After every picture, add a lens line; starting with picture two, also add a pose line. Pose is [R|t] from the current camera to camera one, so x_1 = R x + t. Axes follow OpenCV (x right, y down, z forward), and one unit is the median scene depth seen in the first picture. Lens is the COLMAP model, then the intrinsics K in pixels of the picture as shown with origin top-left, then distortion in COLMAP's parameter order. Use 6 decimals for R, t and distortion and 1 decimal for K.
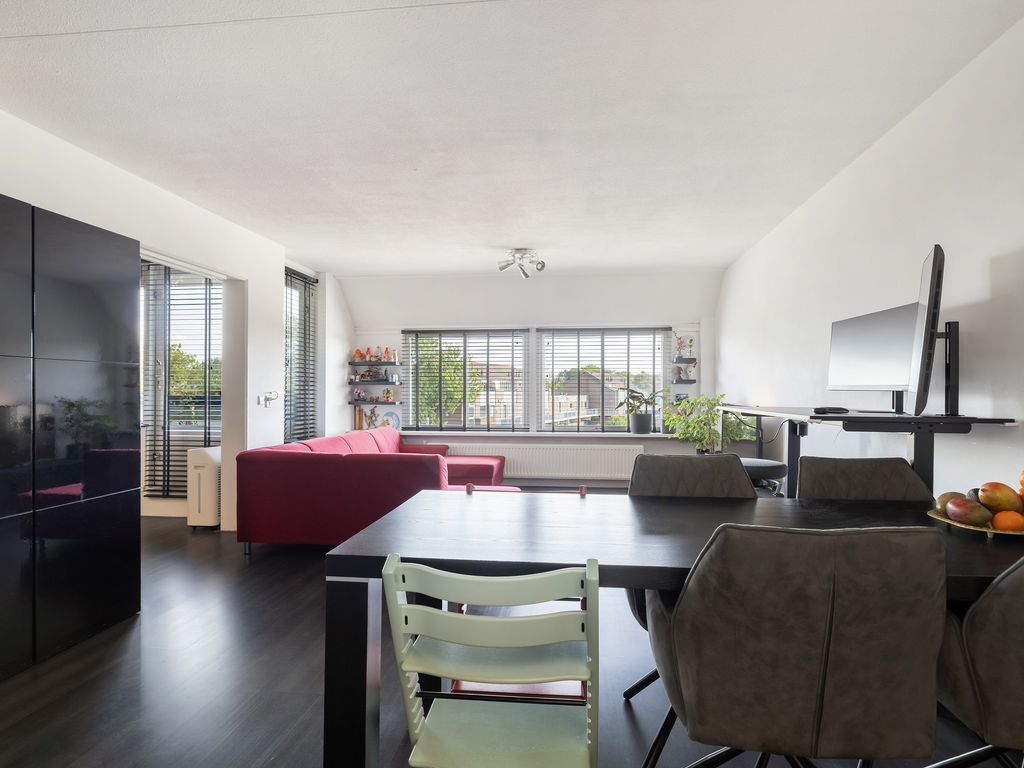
lens RADIAL K [[597.7, 0, 509.1], [0, 597.7, 390.3], [0, 0, 1]] dist [0.001453, -0.000503]
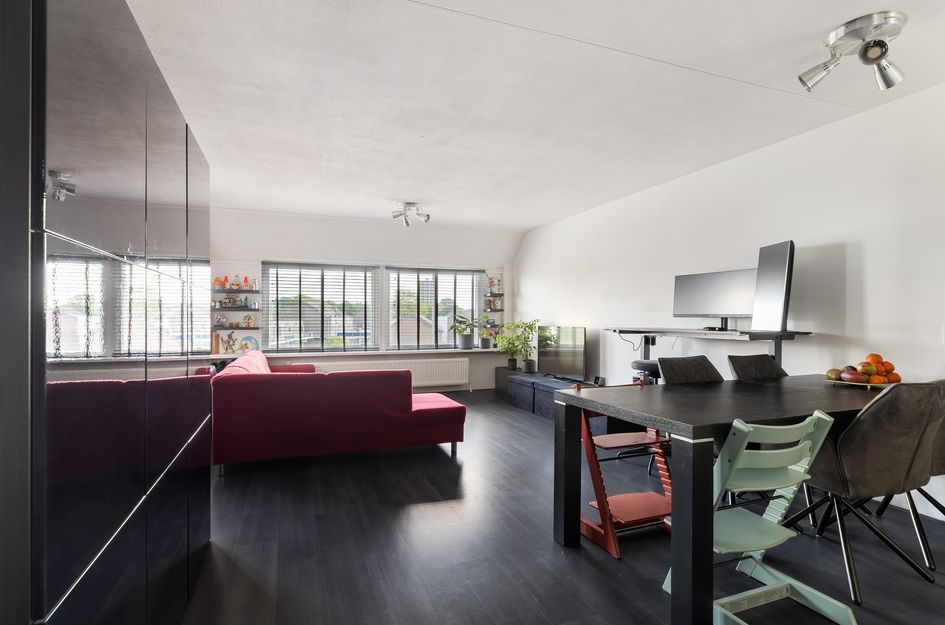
lens RADIAL K [[490.3, 0, 474.2], [0, 490.3, 316.3], [0, 0, 1]] dist [0.003066, 0.000292]
pose [[0.882147, 0.001451, 0.470972, -0.267051], [-0.001314, 0.999999, -0.000620, -0.000412], [-0.470972, -0.000072, 0.882148, 0.030030]]
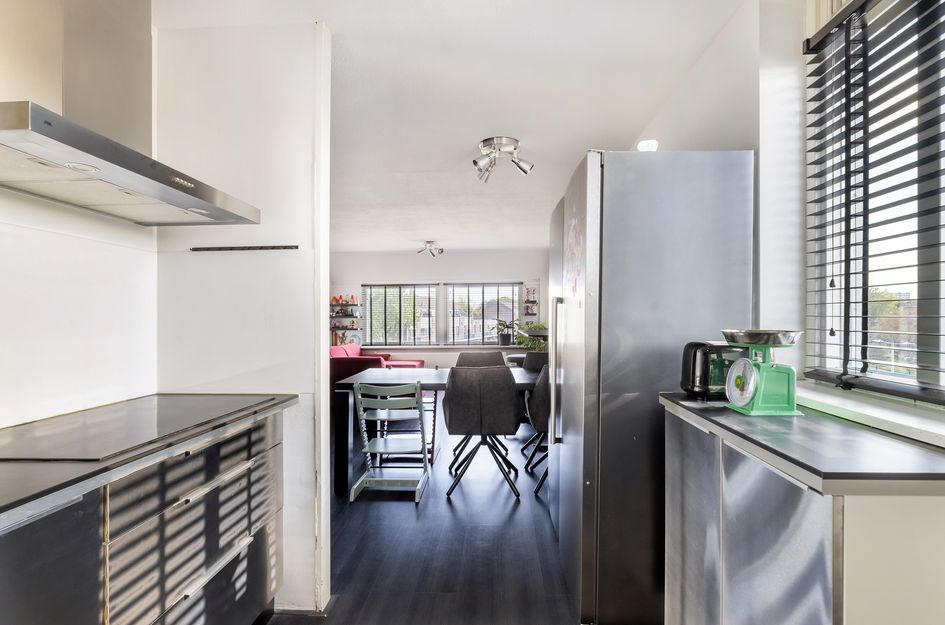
lens RADIAL K [[457.4, 0, 472.5], [0, 457.4, 312.5], [0, 0, 1]] dist [-0.000650, -0.000016]
pose [[0.998294, -0.010186, 0.057489, 0.053058], [0.010571, 0.999924, -0.006394, -0.013012], [-0.057420, 0.006990, 0.998326, -0.273944]]
